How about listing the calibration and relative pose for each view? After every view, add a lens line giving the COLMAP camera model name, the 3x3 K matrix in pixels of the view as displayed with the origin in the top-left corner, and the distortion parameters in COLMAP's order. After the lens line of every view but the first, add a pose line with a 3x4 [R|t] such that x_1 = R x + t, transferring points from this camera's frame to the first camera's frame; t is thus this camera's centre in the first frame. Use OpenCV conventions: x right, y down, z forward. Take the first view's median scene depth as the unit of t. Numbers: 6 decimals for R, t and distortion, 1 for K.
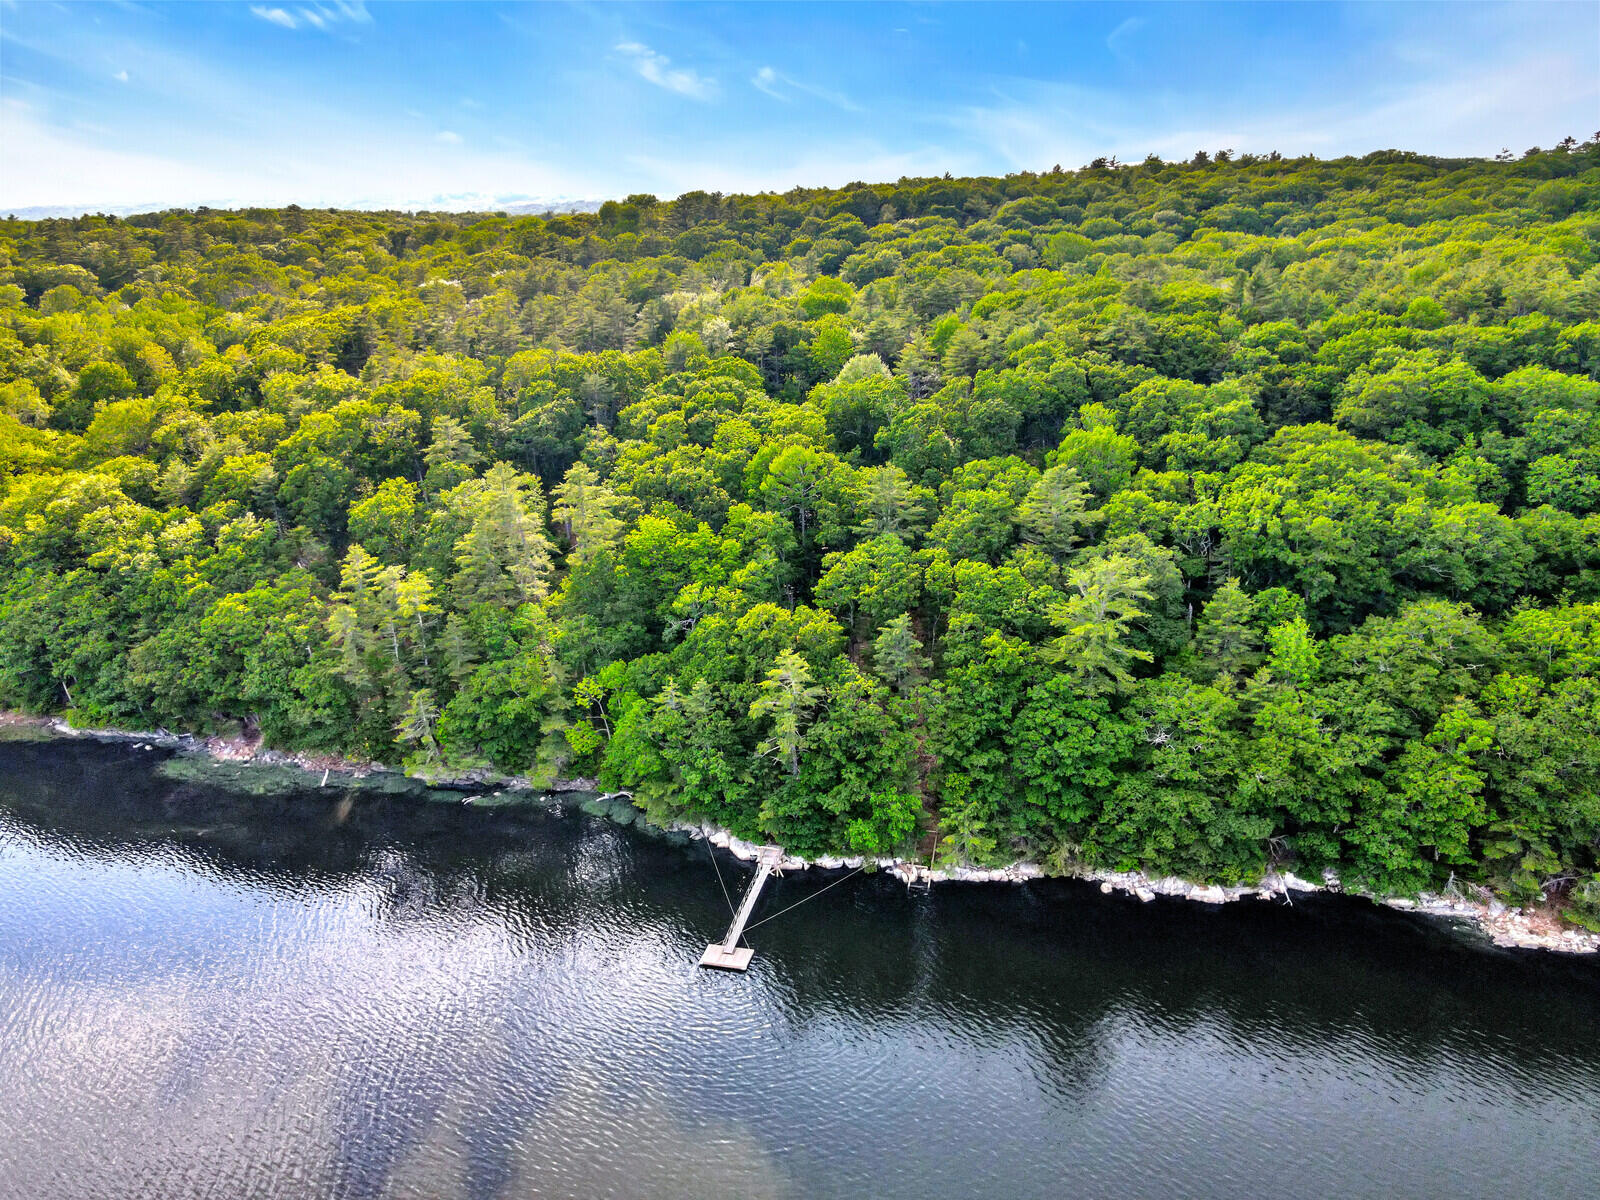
lens RADIAL K [[1257.2, 0, 809.5], [0, 1257.2, 509.5], [0, 0, 1]] dist [0.038309, 0.002757]
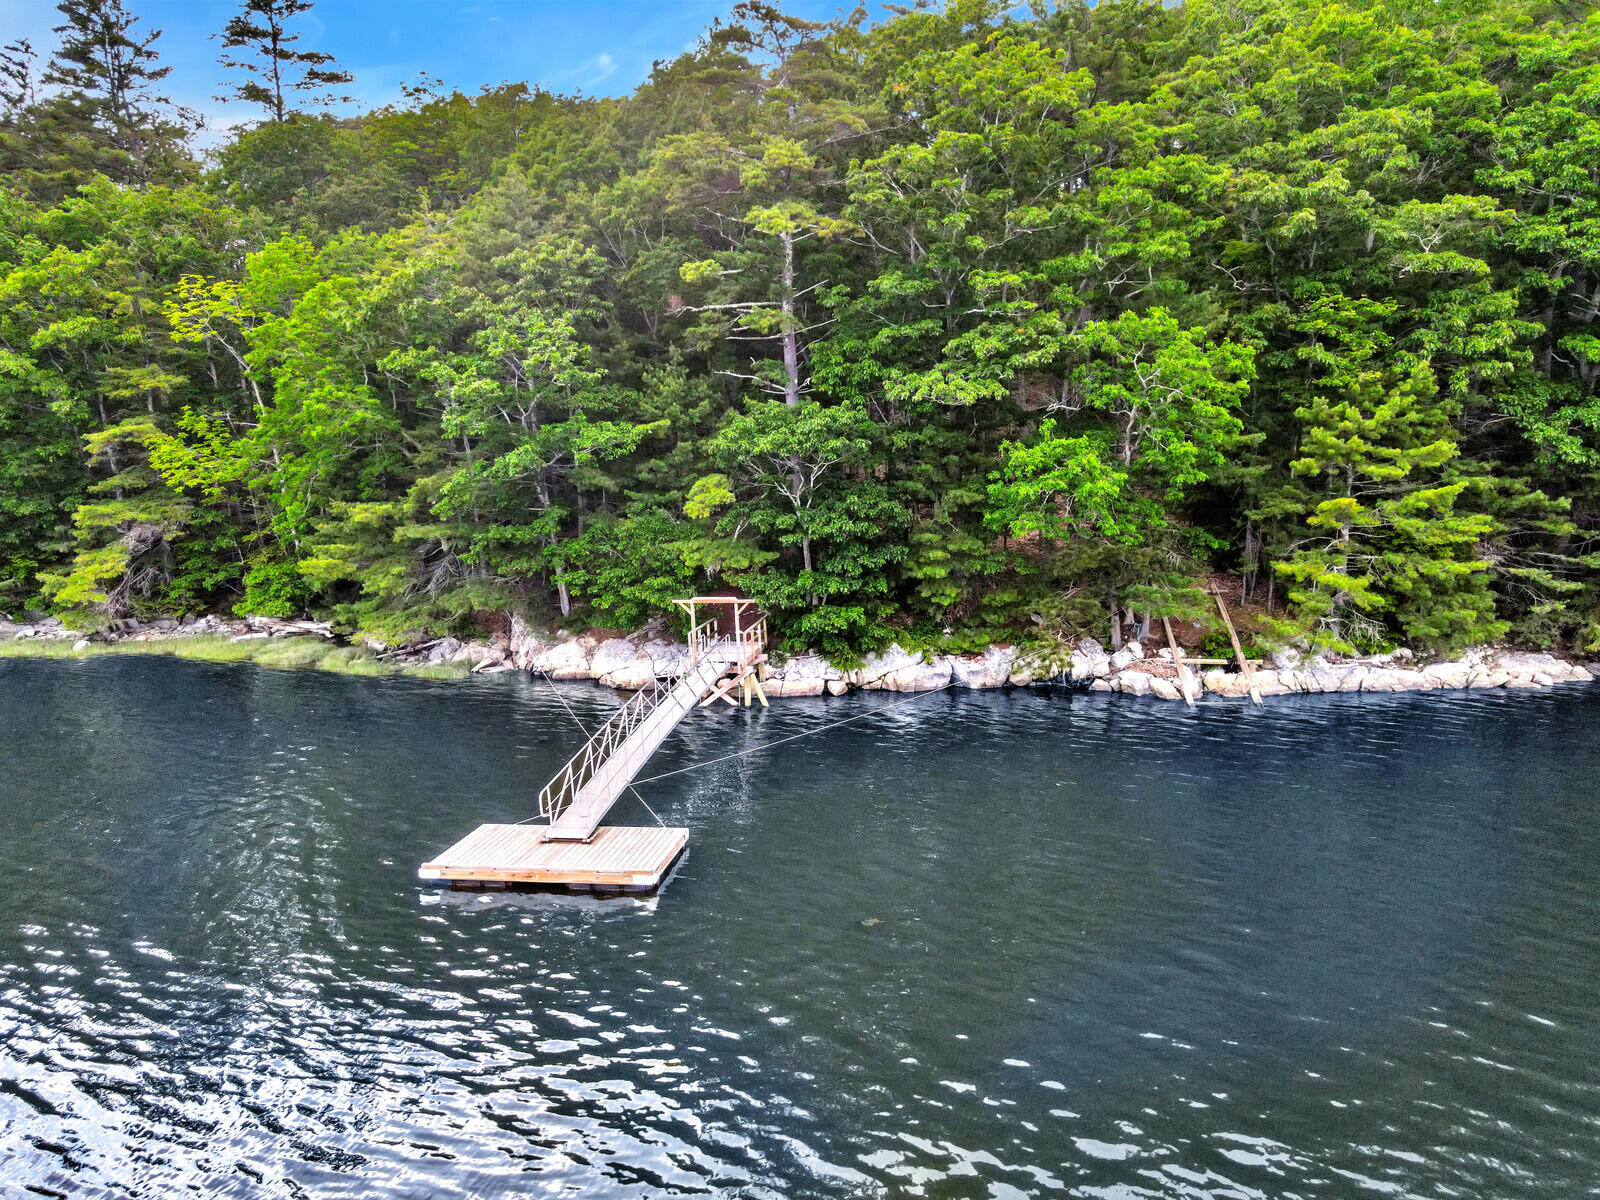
lens RADIAL K [[1200.5, 0, 806.3], [0, 1200.5, 615.3], [0, 0, 1]] dist [0.034949, -0.002888]
pose [[0.994035, -0.020259, 0.107159, -0.039281], [0.037674, 0.985892, -0.163087, 0.303054], [-0.102344, 0.166151, 0.980775, 0.687237]]
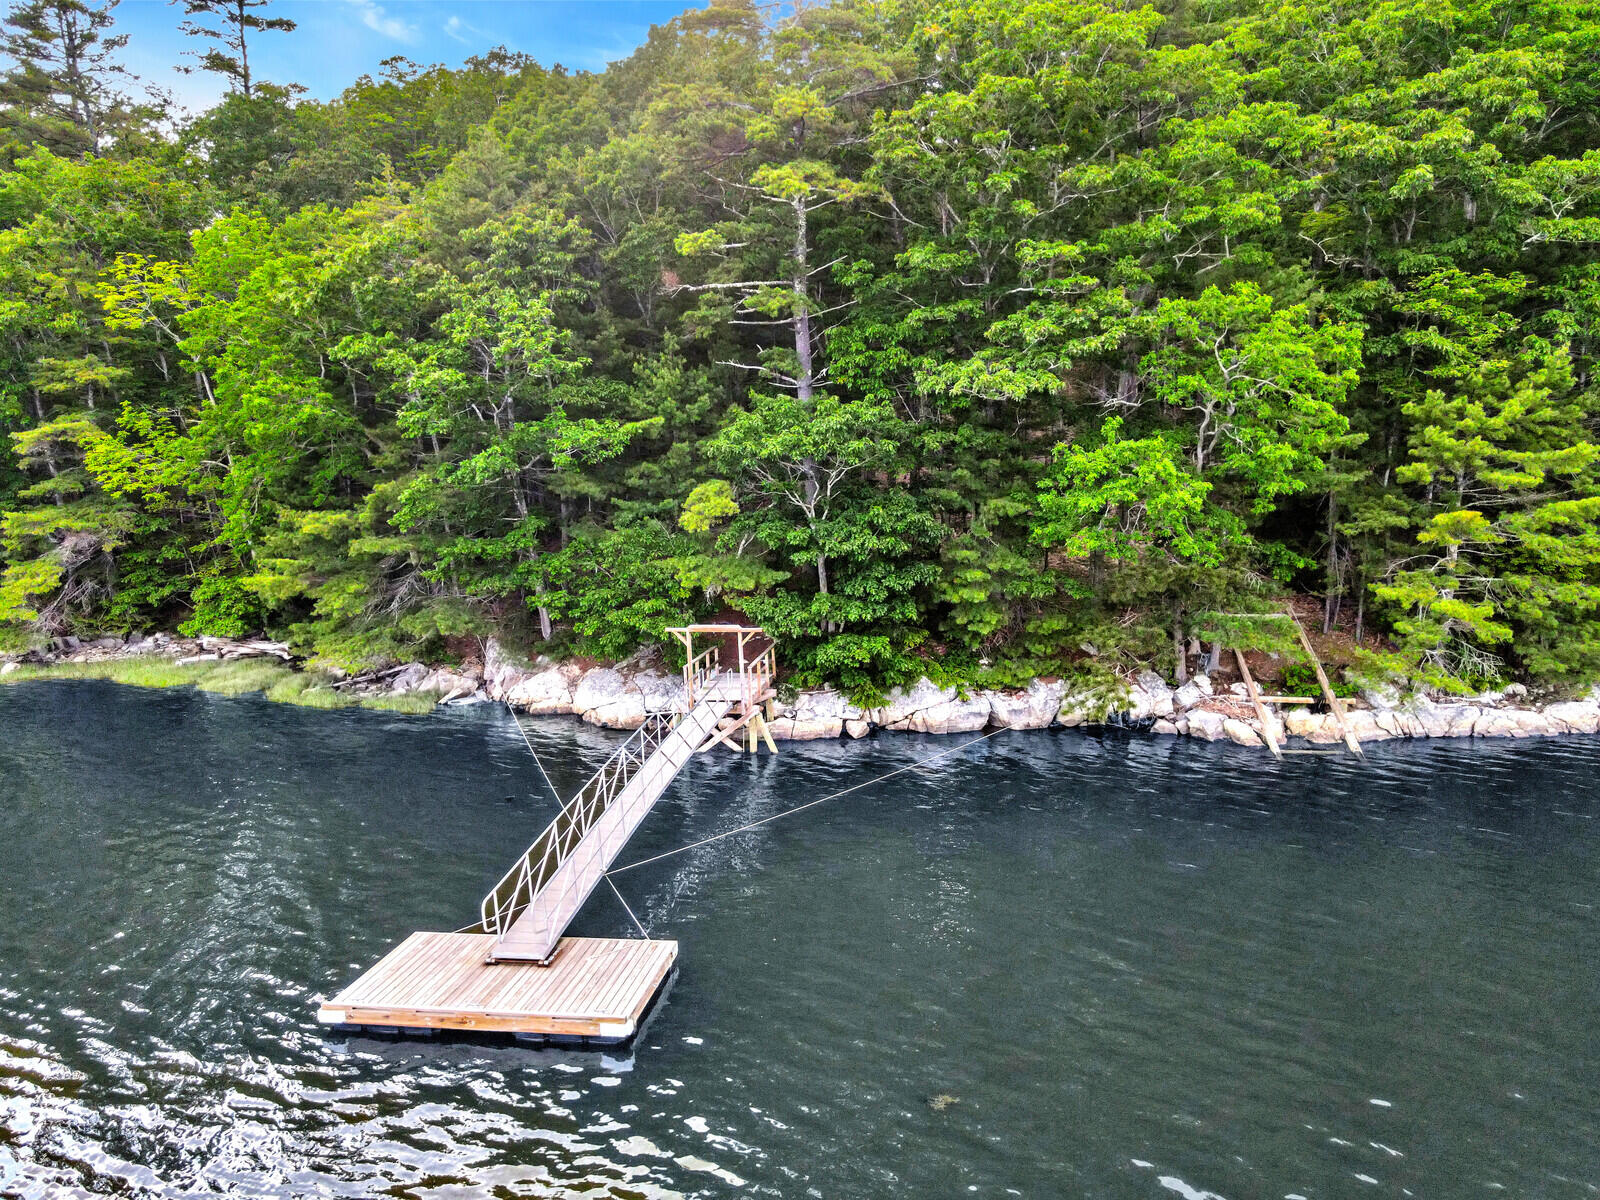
lens RADIAL K [[1200.5, 0, 806.3], [0, 1200.5, 615.3], [0, 0, 1]] dist [0.034949, -0.002888]
pose [[0.994479, -0.018324, 0.103319, -0.037021], [0.035075, 0.986047, -0.162732, 0.290326], [-0.098896, 0.165457, 0.981246, 0.725980]]
